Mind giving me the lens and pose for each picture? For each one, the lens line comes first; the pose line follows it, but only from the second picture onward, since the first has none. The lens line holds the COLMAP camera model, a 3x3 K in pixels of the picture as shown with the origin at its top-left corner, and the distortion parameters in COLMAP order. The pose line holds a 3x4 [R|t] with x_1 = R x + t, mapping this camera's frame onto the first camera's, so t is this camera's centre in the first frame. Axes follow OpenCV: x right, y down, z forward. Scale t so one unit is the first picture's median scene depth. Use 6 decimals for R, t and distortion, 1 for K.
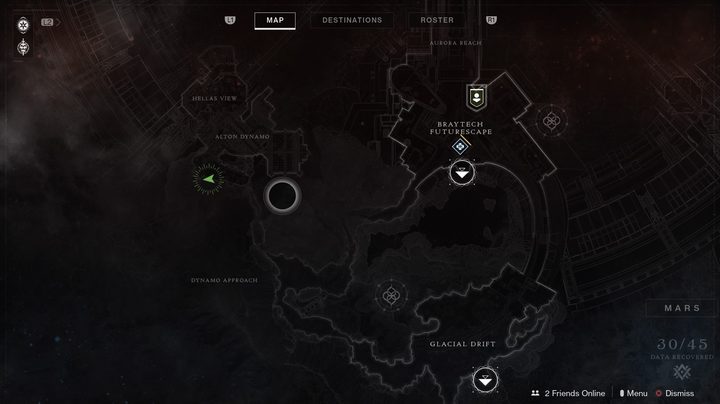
lens RADIAL K [[523.2, 0, 359.9], [0, 523.2, 201.9], [0, 0, 1]] dist [-0.000320, 0.000232]
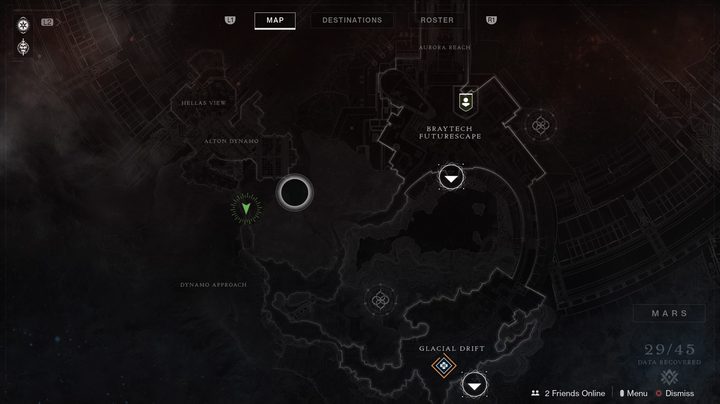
lens RADIAL K [[523.2, 0, 359.7], [0, 523.2, 201.9], [0, 0, 1]] dist [-0.000320, 0.000232]
pose [[1.000000, -0.000050, -0.000430, 0.020805], [0.000050, 1.000000, -0.000028, -0.008717], [0.000430, 0.000028, 1.000000, -0.000138]]
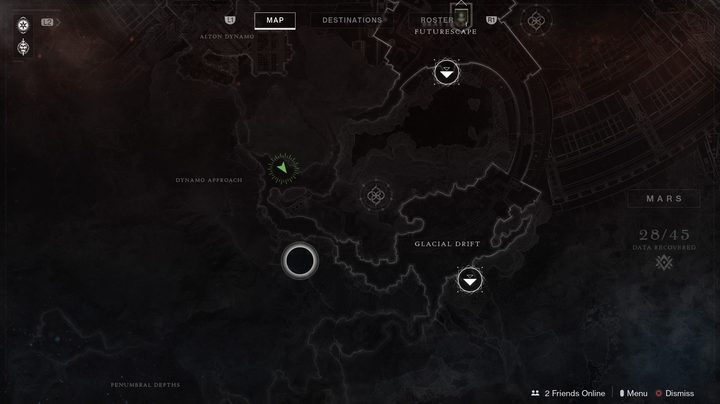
lens RADIAL K [[523.2, 0, 360.0], [0, 523.2, 202.3], [0, 0, 1]] dist [-0.000320, 0.000232]
pose [[1.000000, -0.000031, 0.000034, 0.029484], [0.000031, 1.000000, 0.000056, 0.192019], [-0.000034, -0.000056, 1.000000, 0.000000]]
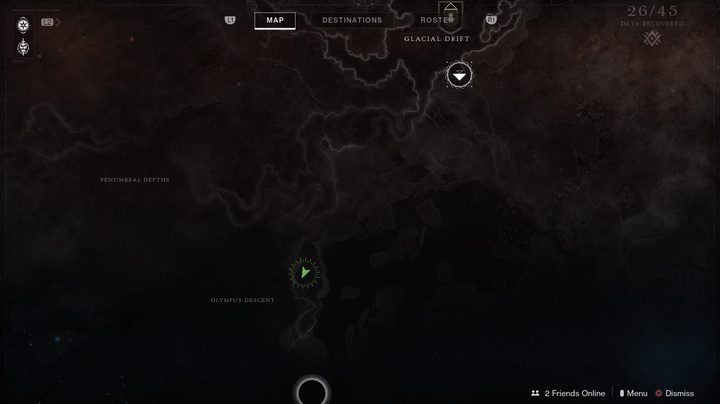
lens RADIAL K [[523.2, 0, 360.3], [0, 523.2, 202.6], [0, 0, 1]] dist [-0.000320, 0.000232]
pose [[1.000000, -0.000078, 0.000426, 0.049660], [0.000078, 1.000000, -0.000408, 0.585277], [-0.000426, 0.000408, 1.000000, 0.000122]]
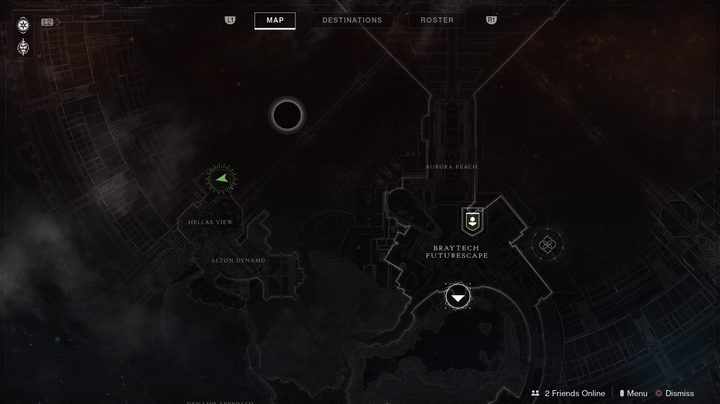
lens RADIAL K [[523.2, 0, 359.9], [0, 523.2, 201.6], [0, 0, 1]] dist [-0.000320, 0.000232]
pose [[1.000000, -0.000014, -0.000129, 0.007932], [0.000014, 1.000000, 0.000091, -0.237319], [0.000129, -0.000091, 1.000000, -0.000043]]
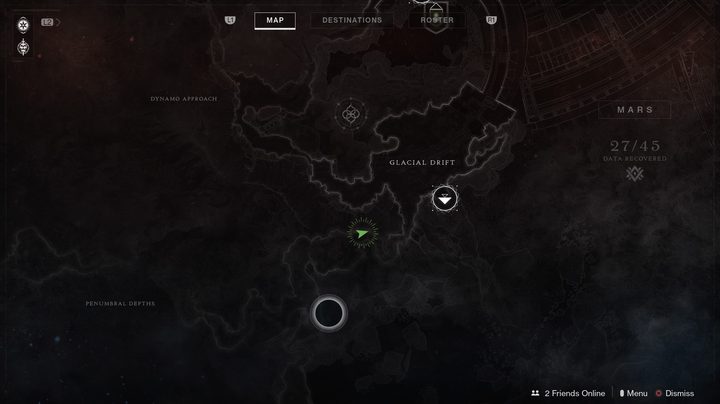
lens RADIAL K [[523.2, 0, 360.1], [0, 523.2, 202.4], [0, 0, 1]] dist [-0.000320, 0.000232]
pose [[1.000000, -0.000001, 0.000079, 0.077623], [0.000002, 1.000000, -0.000102, 0.348006], [-0.000079, 0.000102, 1.000000, 0.000004]]
